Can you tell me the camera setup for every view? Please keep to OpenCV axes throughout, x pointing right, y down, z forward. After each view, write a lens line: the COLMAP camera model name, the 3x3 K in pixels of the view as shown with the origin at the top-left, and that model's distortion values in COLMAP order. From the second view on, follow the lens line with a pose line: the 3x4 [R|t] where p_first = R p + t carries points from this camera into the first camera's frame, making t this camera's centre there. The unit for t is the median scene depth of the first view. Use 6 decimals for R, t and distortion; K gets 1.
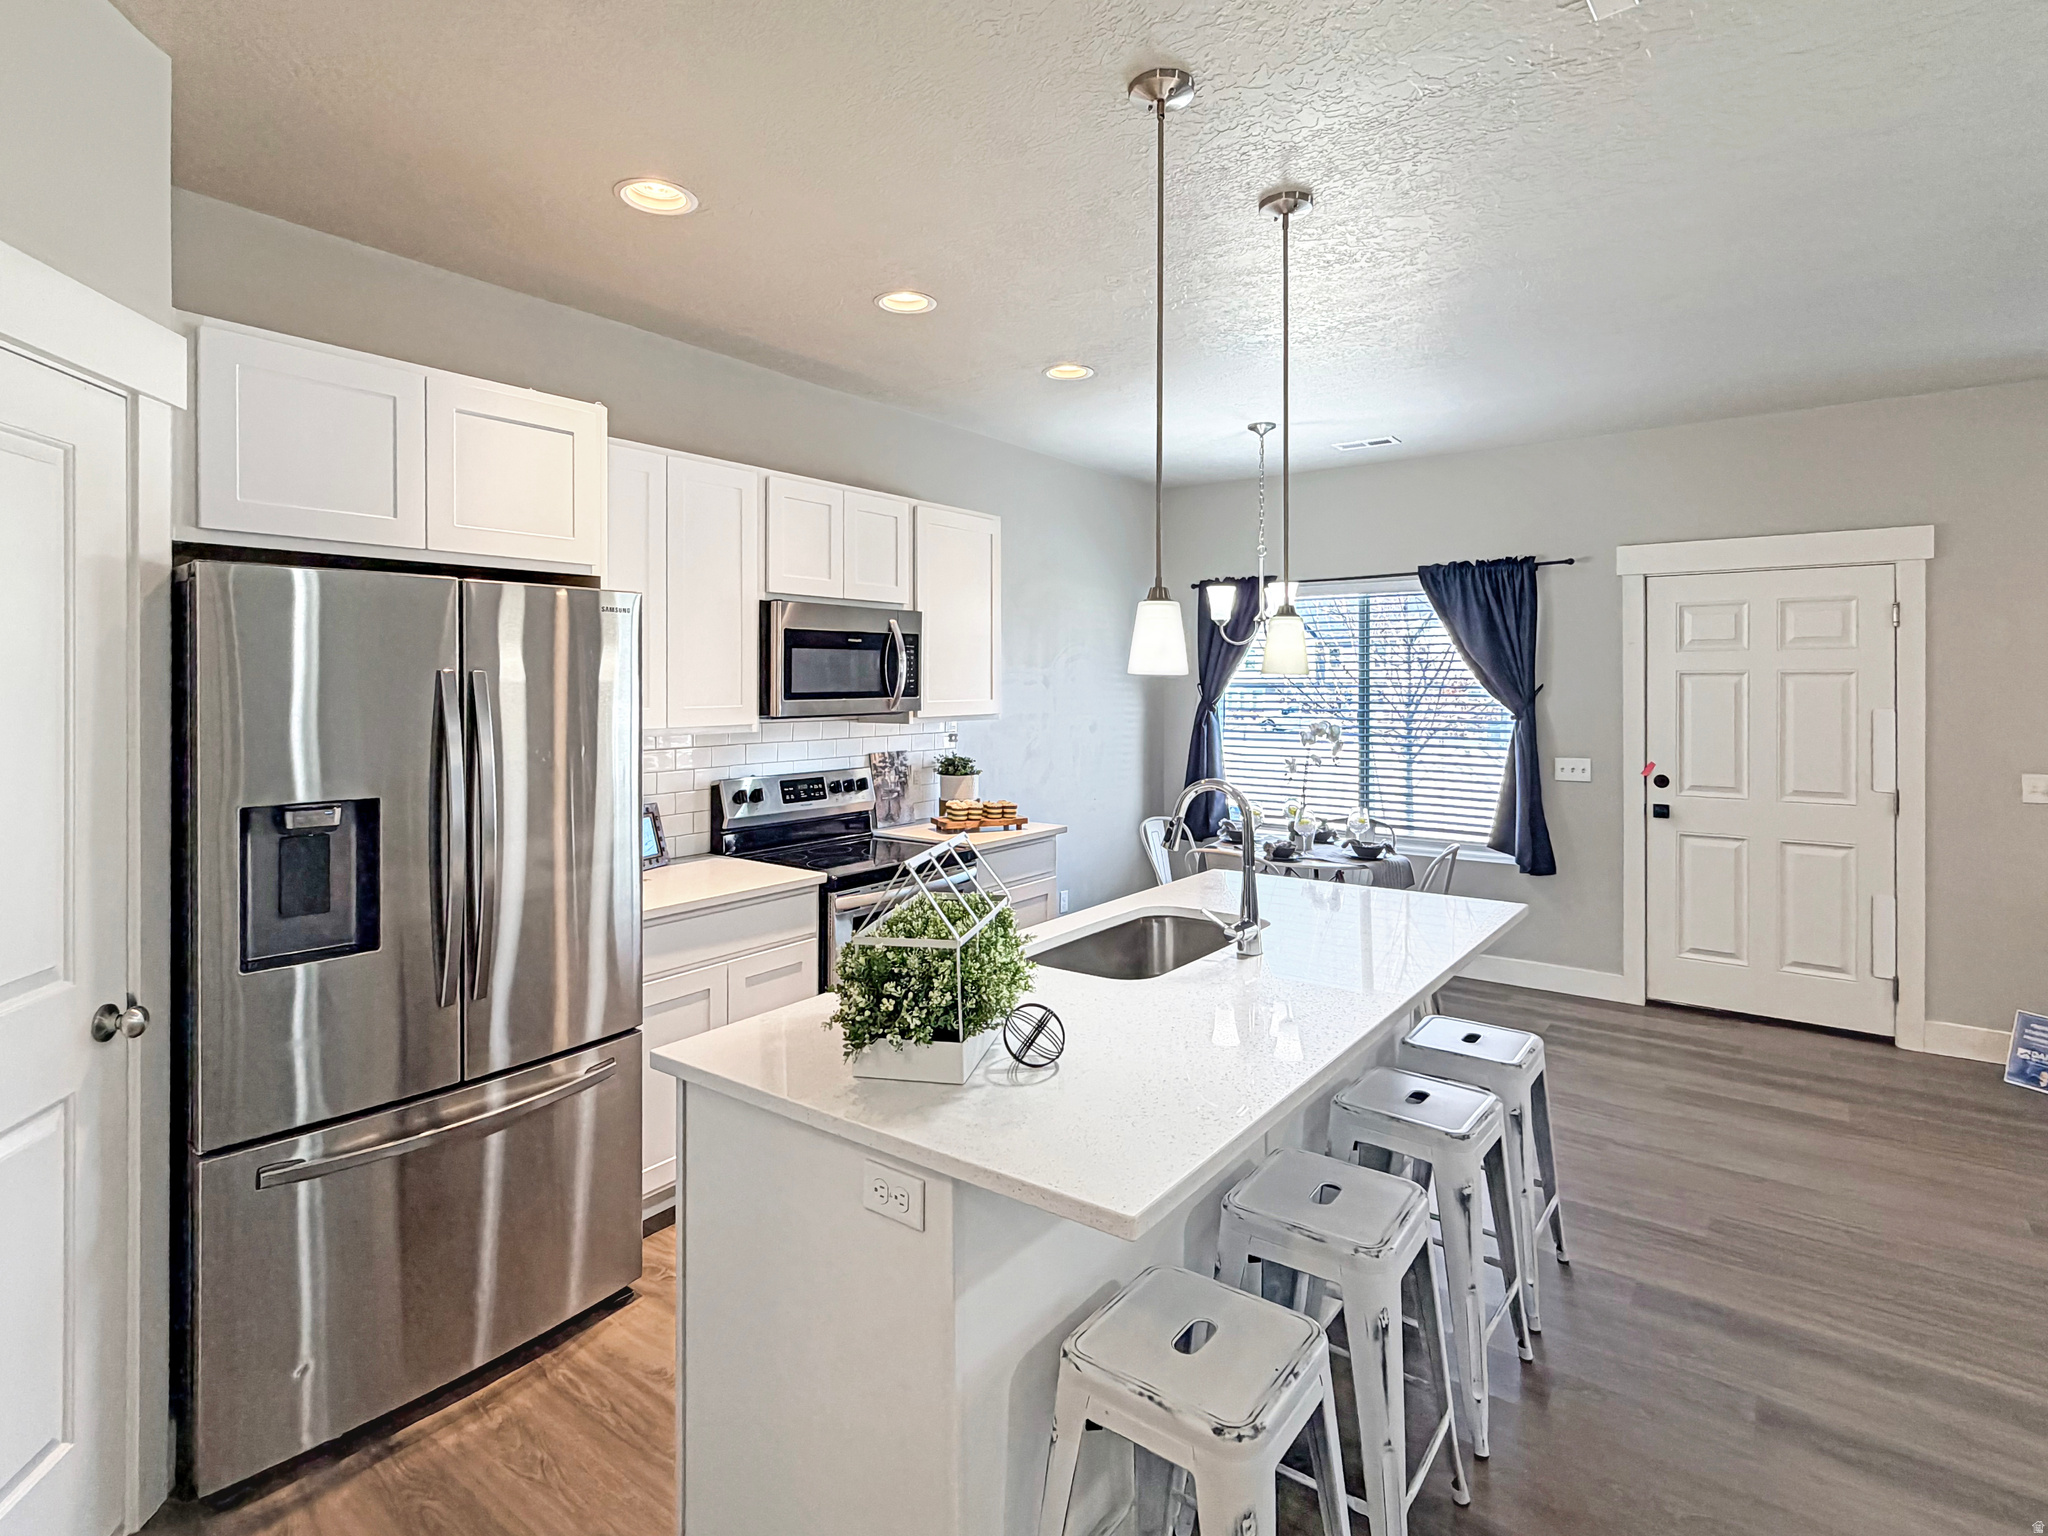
lens RADIAL K [[1060.5, 0, 1026.2], [0, 1060.5, 672.3], [0, 0, 1]] dist [0.019255, 0.000643]
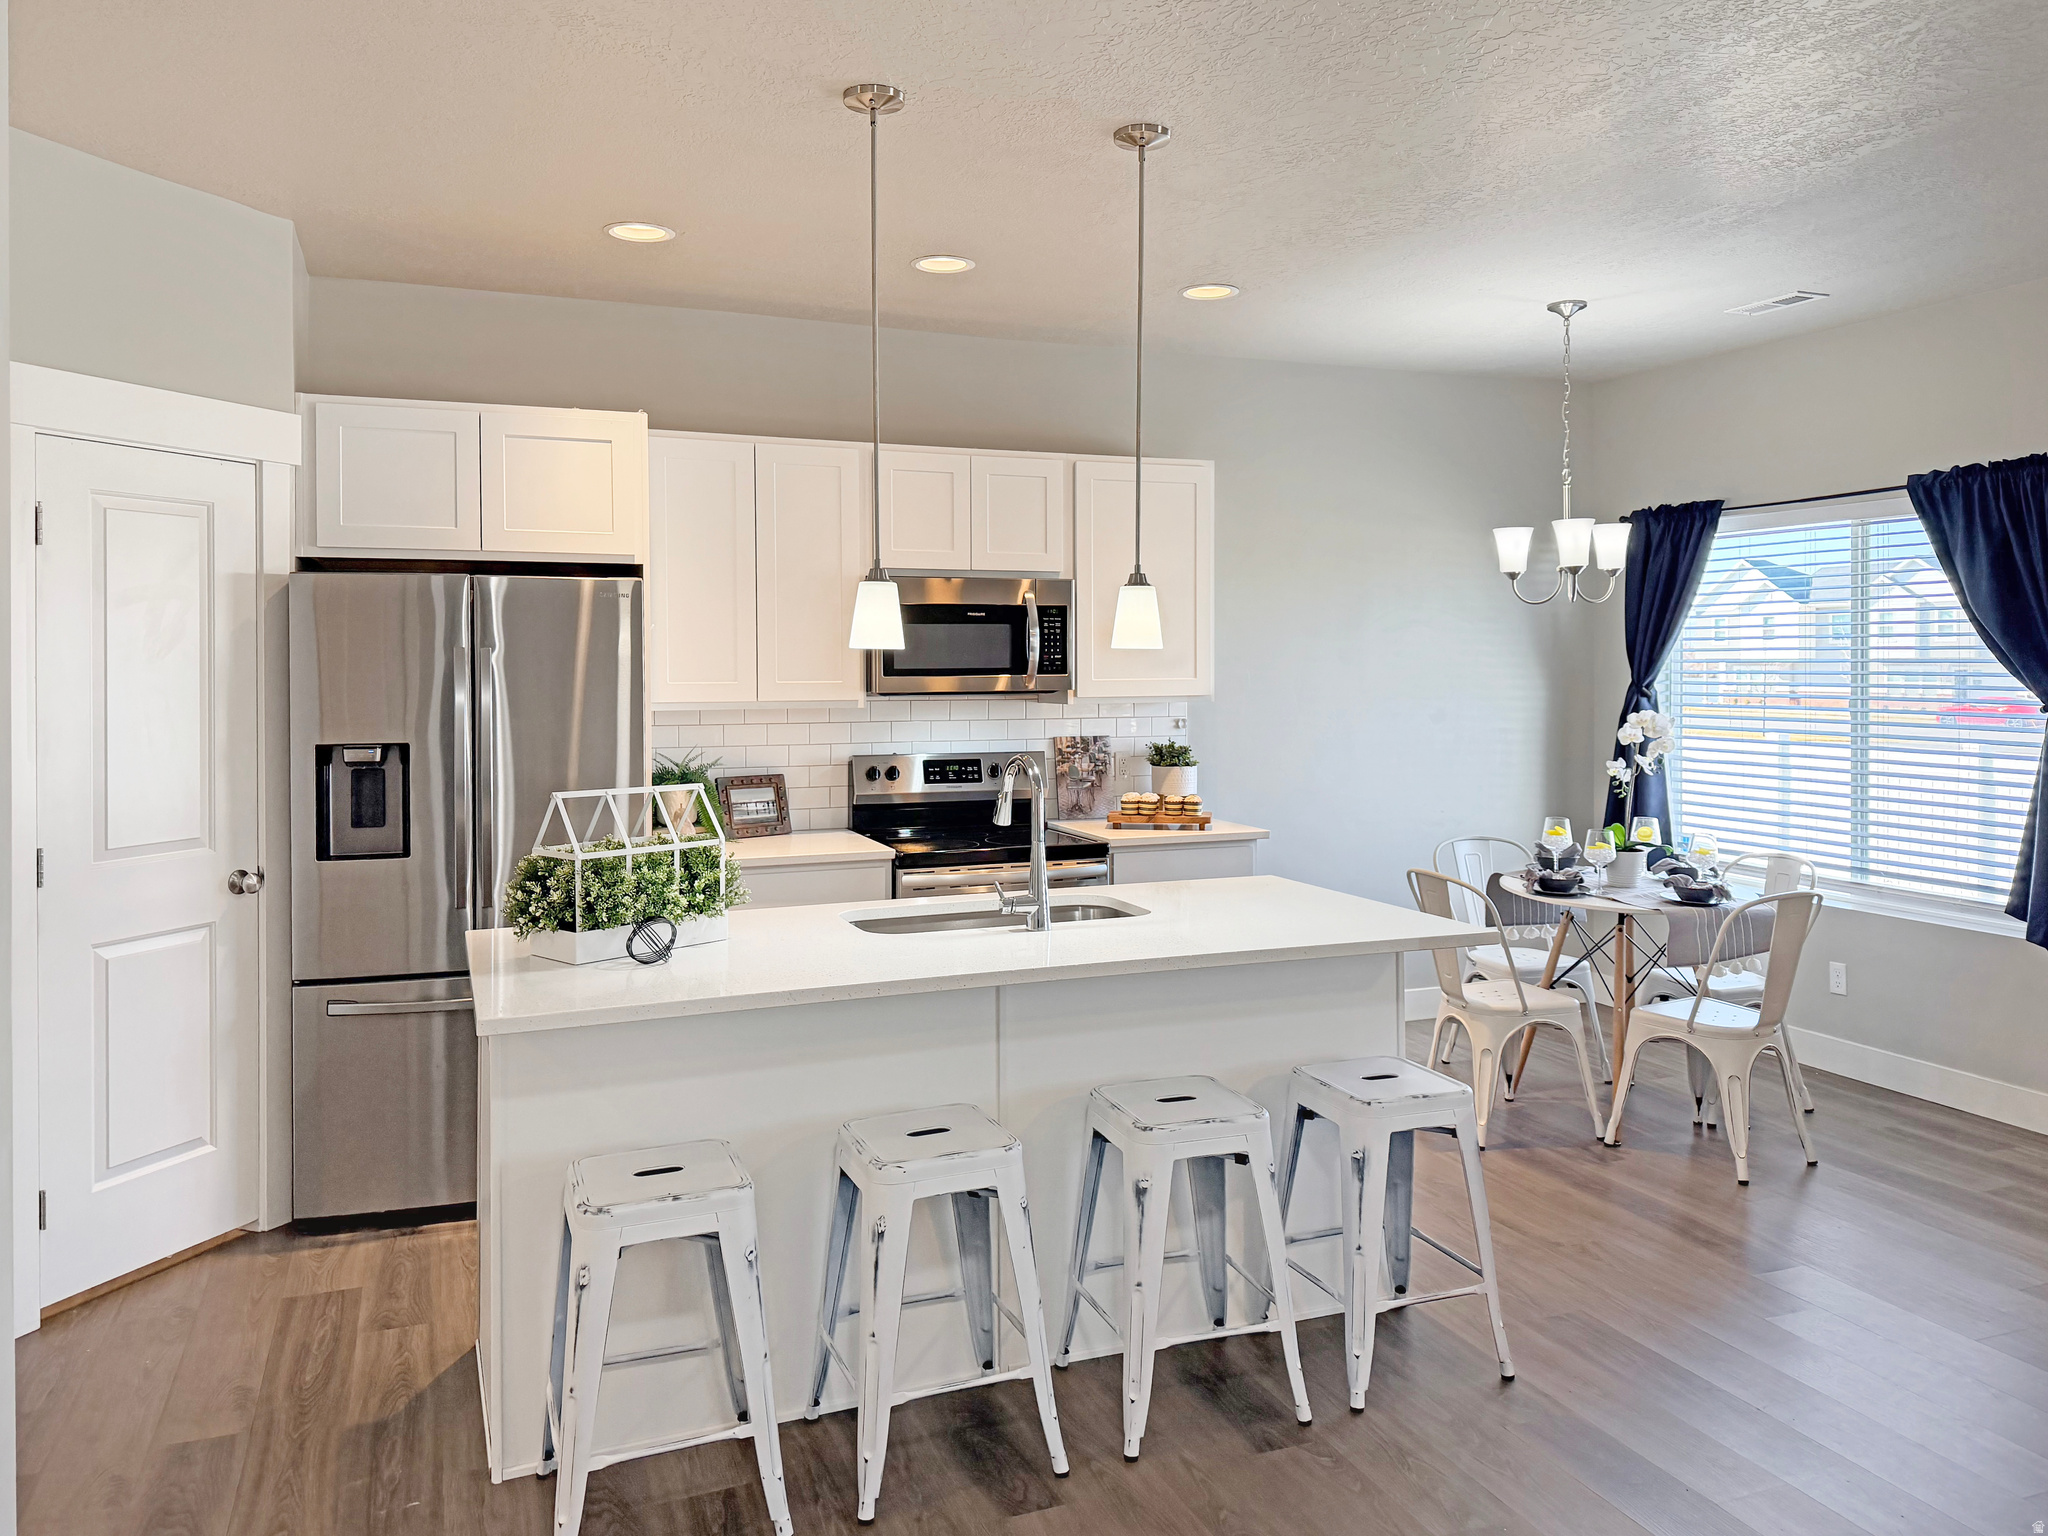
lens RADIAL K [[1461.3, 0, 1016.1], [0, 1461.3, 663.4], [0, 0, 1]] dist [0.041036, -0.003827]
pose [[0.849637, -0.005603, -0.527339, 0.542304], [0.008827, 0.999955, 0.003598, 0.009908], [0.527294, -0.007712, 0.849648, -0.086245]]
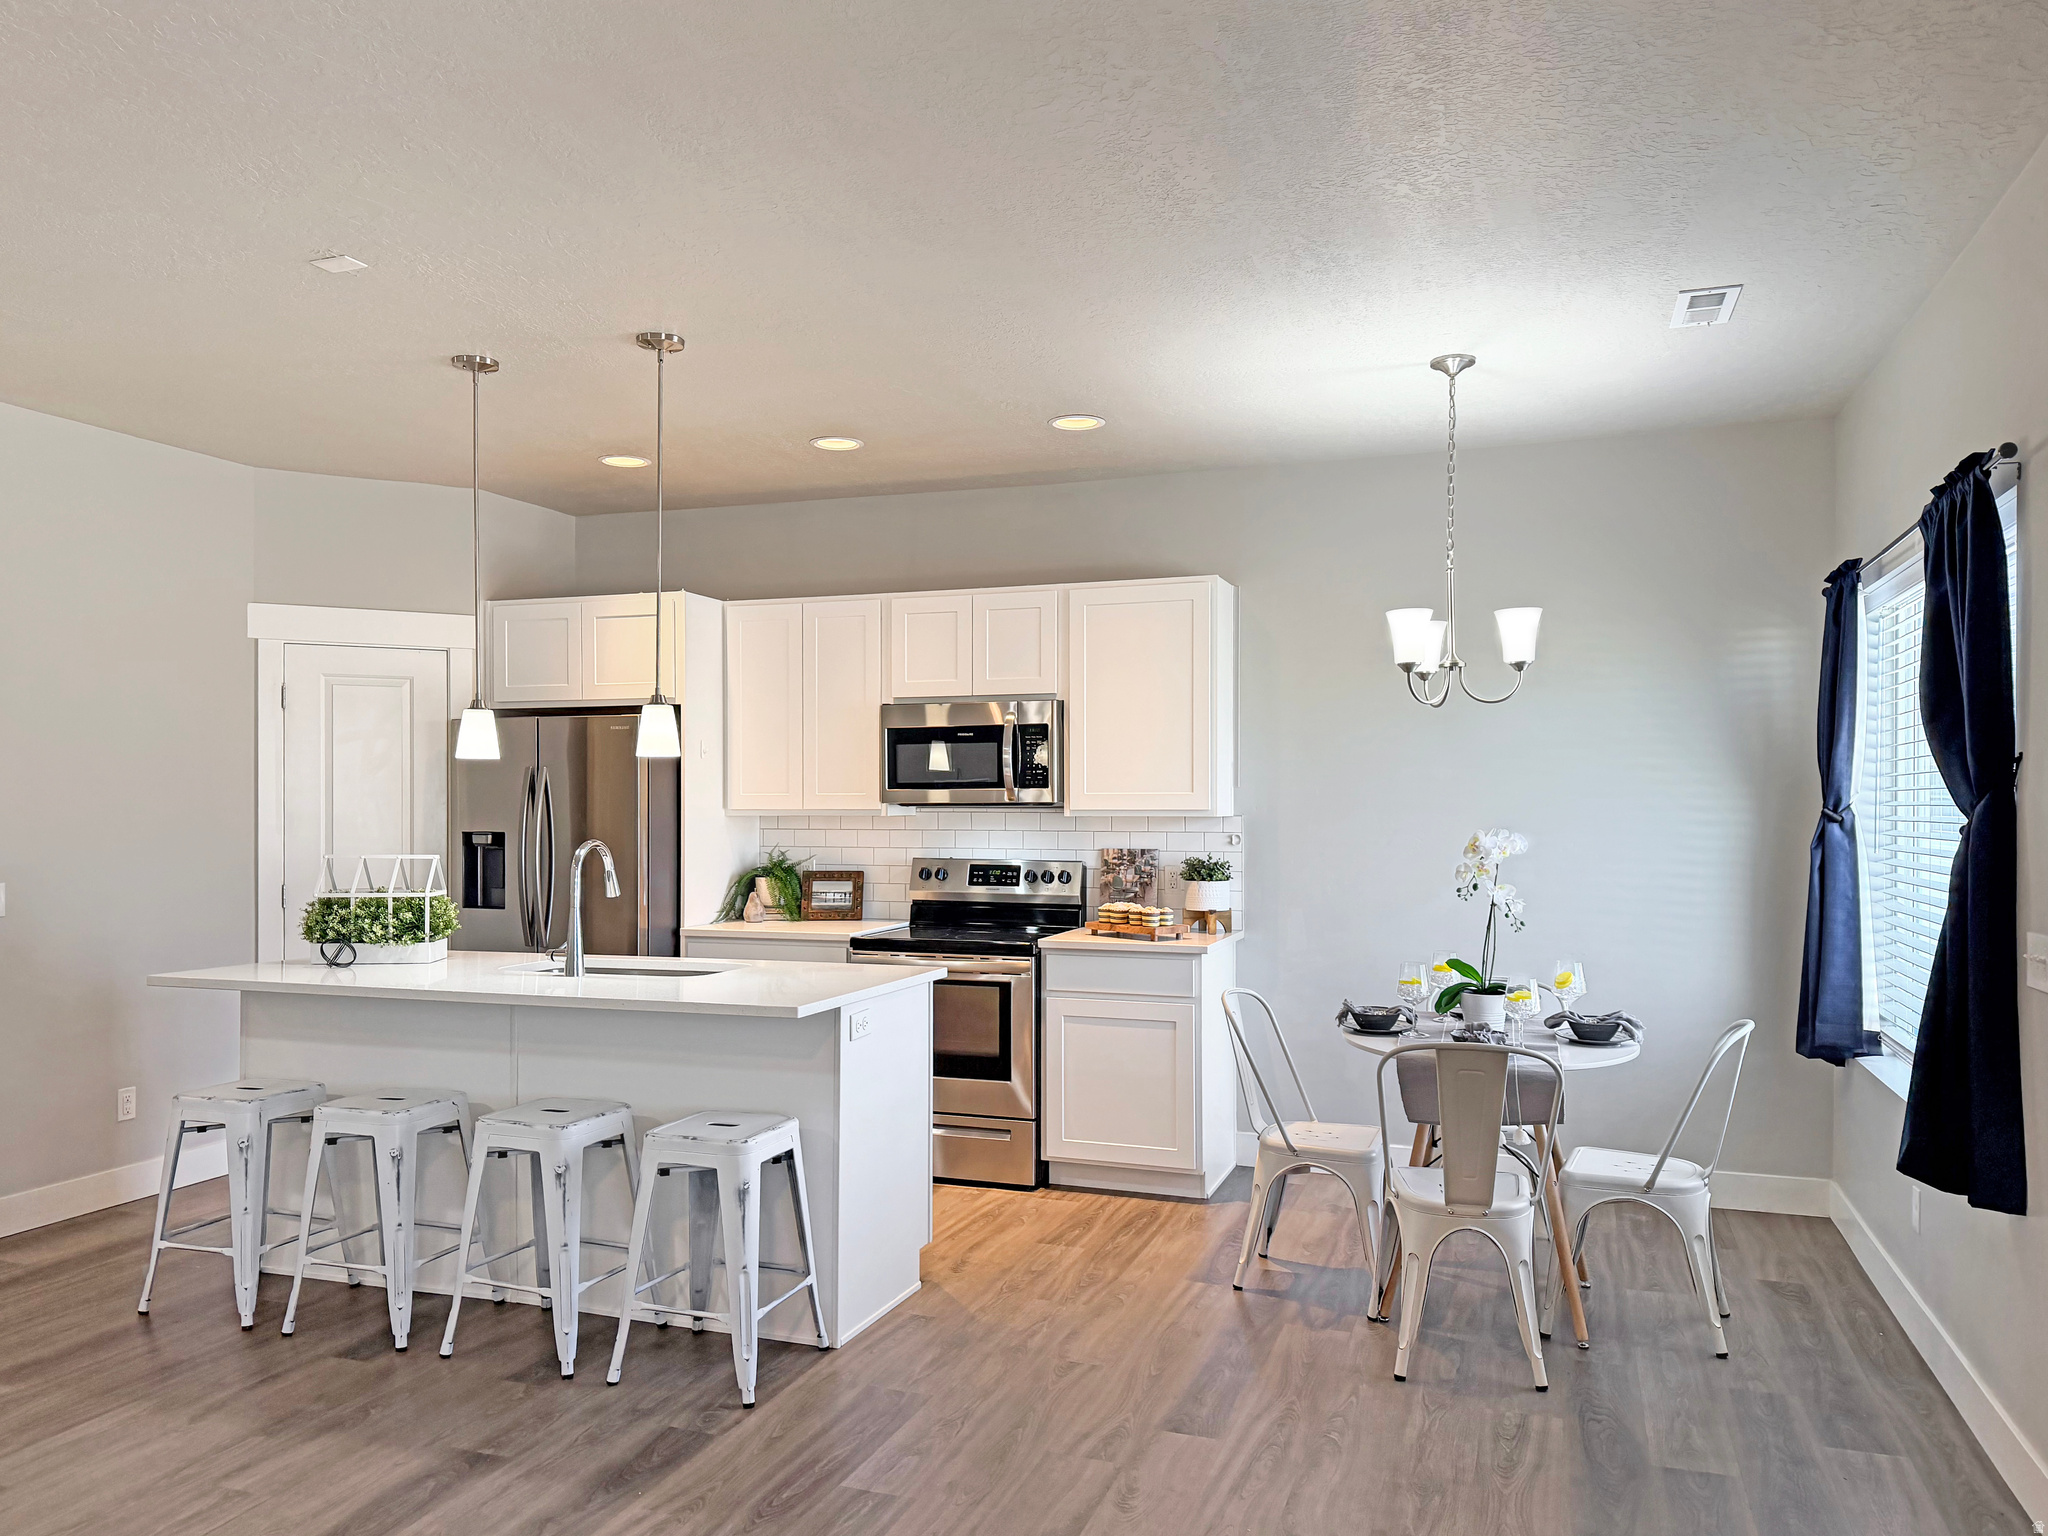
lens RADIAL K [[1445.0, 0, 1066.8], [0, 1445.0, 812.9], [0, 0, 1]] dist [0.035448, 0.000127]
pose [[0.305477, 0.002119, -0.952197, 1.229307], [0.006465, 0.999970, 0.004300, 0.042572], [0.952178, -0.007469, 0.305454, 0.636625]]
